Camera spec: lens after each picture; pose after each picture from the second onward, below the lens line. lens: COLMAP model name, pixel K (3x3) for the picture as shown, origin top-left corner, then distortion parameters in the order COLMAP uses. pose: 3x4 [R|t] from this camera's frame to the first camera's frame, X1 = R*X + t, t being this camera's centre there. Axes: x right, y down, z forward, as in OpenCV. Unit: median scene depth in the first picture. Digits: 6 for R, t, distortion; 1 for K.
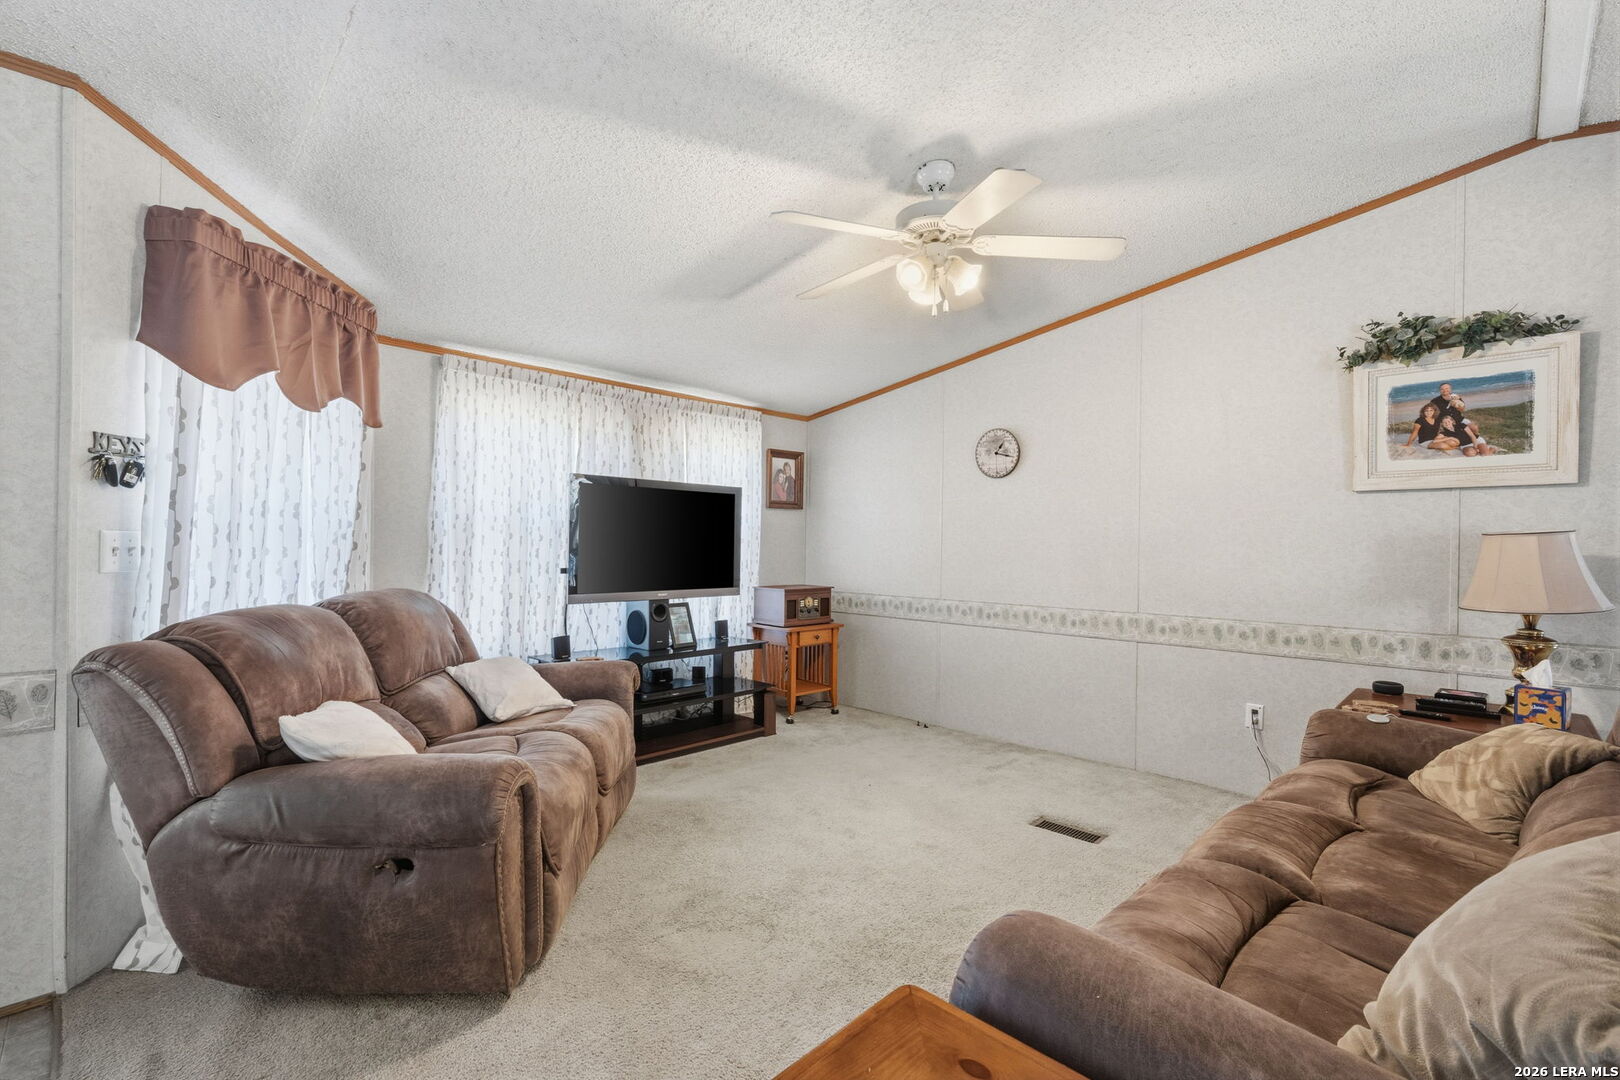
lens RADIAL K [[699.8, 0, 809.6], [0, 699.8, 544.8], [0, 0, 1]] dist [0.001657, 0.000451]
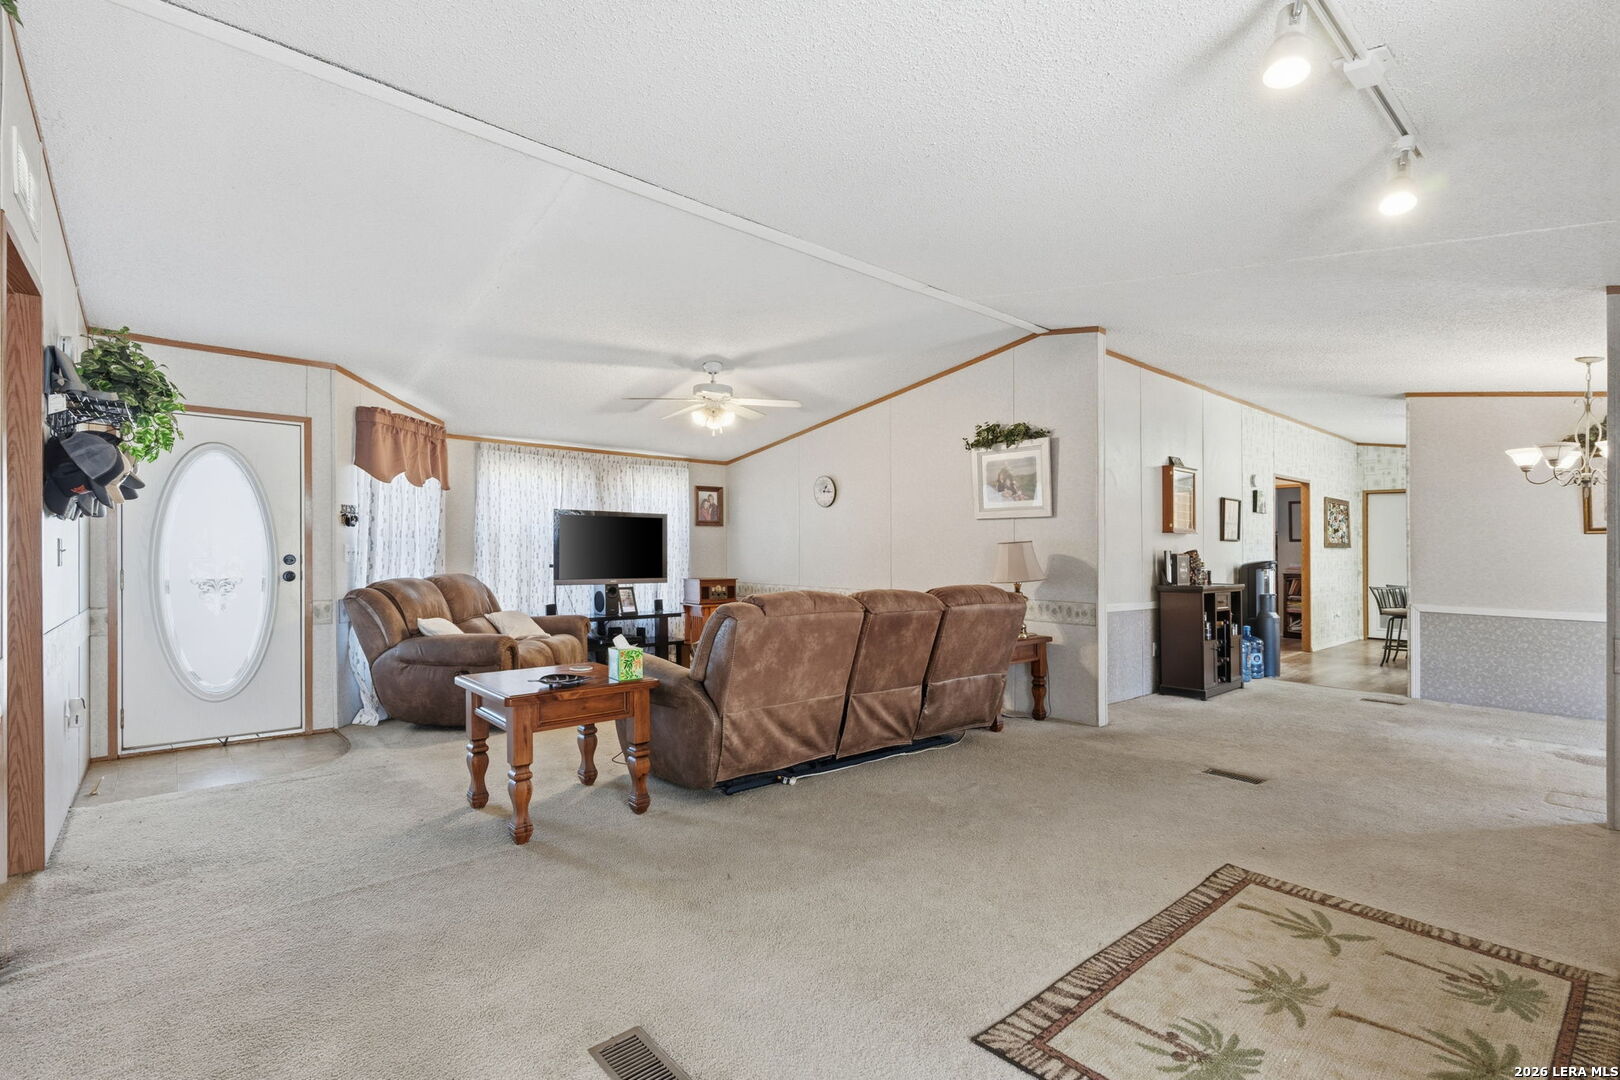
lens RADIAL K [[719.6, 0, 804.1], [0, 719.6, 573.9], [0, 0, 1]] dist [0.001337, 0.000192]
pose [[0.997317, -0.000497, -0.073208, 0.491578], [0.002726, 0.999536, 0.030345, 0.006657], [0.073159, -0.030463, 0.996855, -0.884679]]
